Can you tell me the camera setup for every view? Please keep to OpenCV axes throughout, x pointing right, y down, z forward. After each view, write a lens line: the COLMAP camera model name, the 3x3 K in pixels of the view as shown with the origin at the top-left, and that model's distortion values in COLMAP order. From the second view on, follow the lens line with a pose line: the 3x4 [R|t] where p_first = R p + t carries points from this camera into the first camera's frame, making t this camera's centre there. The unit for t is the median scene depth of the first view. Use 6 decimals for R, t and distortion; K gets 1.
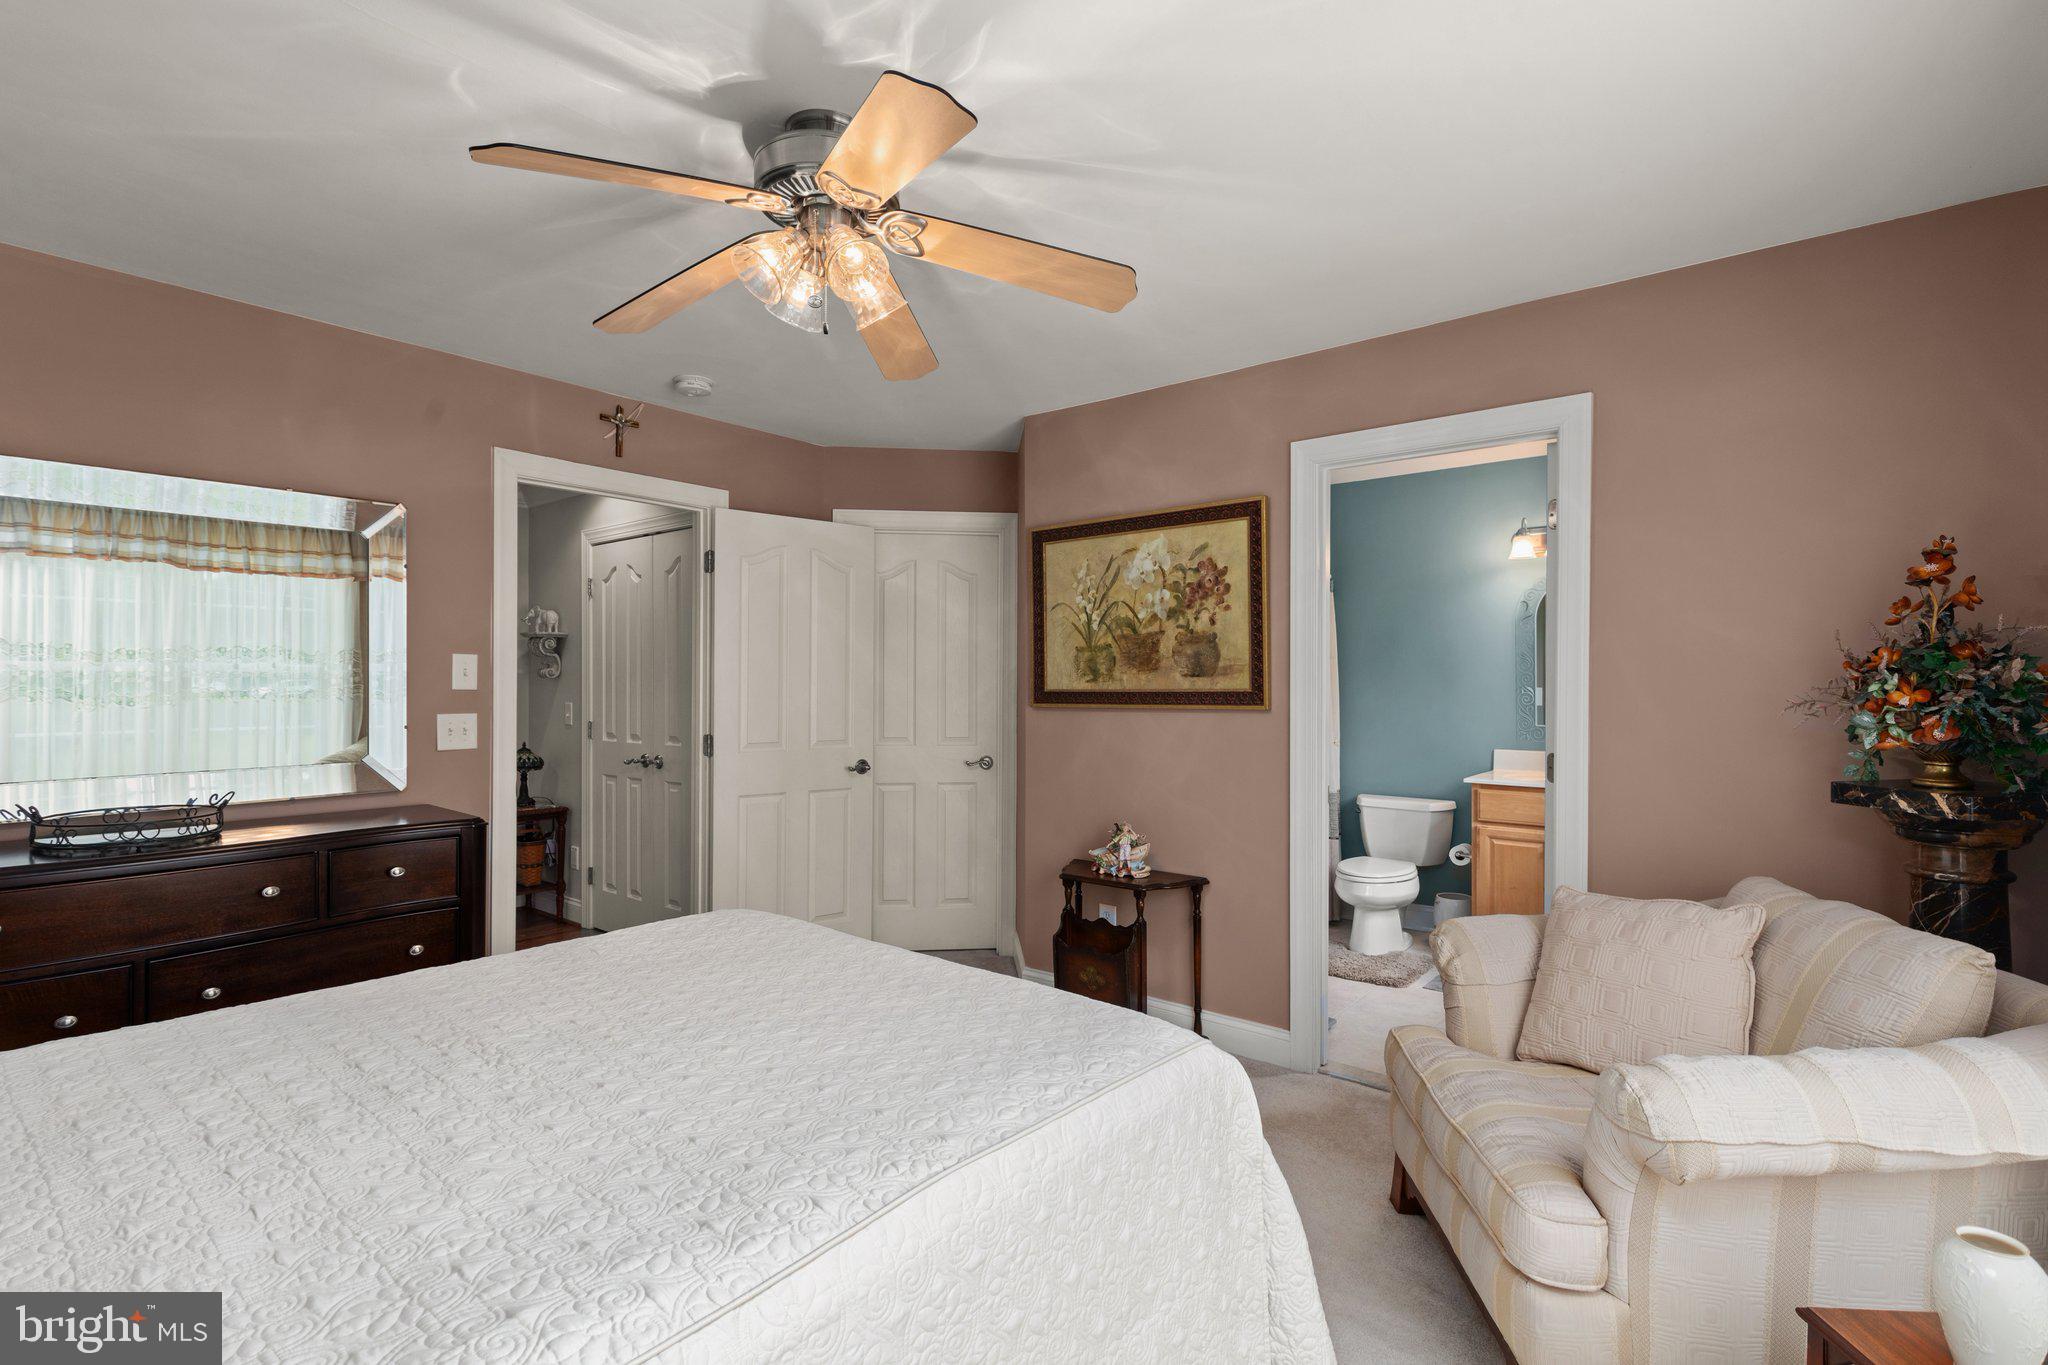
lens RADIAL K [[939.0, 0, 1028.3], [0, 939.0, 683.8], [0, 0, 1]] dist [-0.000054, 0.000956]
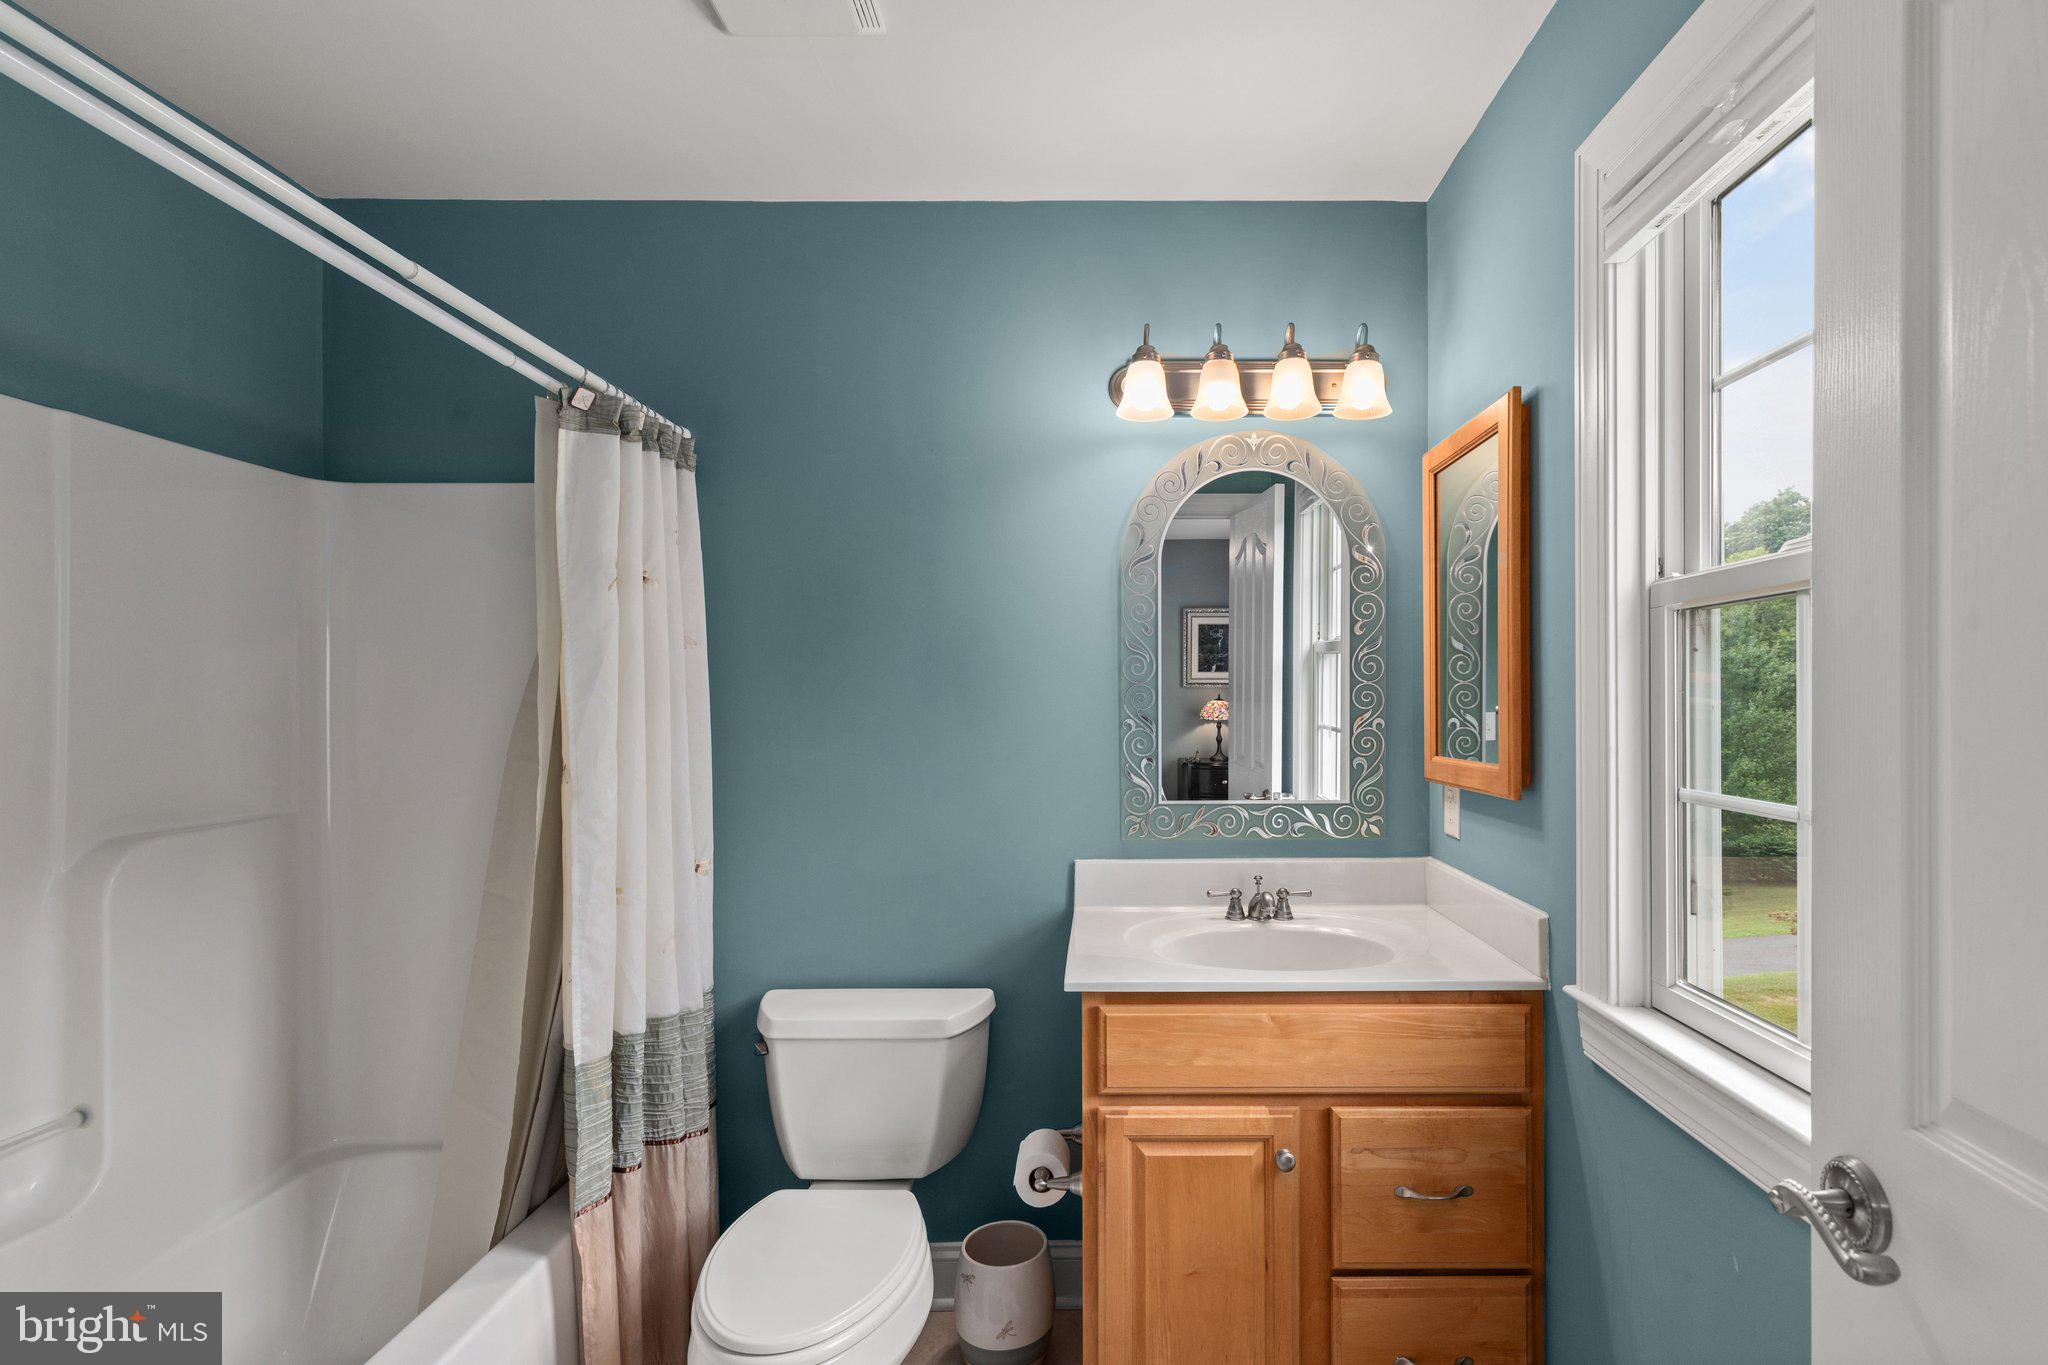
lens RADIAL K [[939.0, 0, 1035.3], [0, 939.0, 680.2], [0, 0, 1]] dist [-0.000054, 0.000956]
pose [[0.788265, 0.002152, 0.615332, 0.226388], [-0.005807, 0.999975, 0.003941, -0.013965], [-0.615309, -0.006680, 0.788258, 0.700275]]
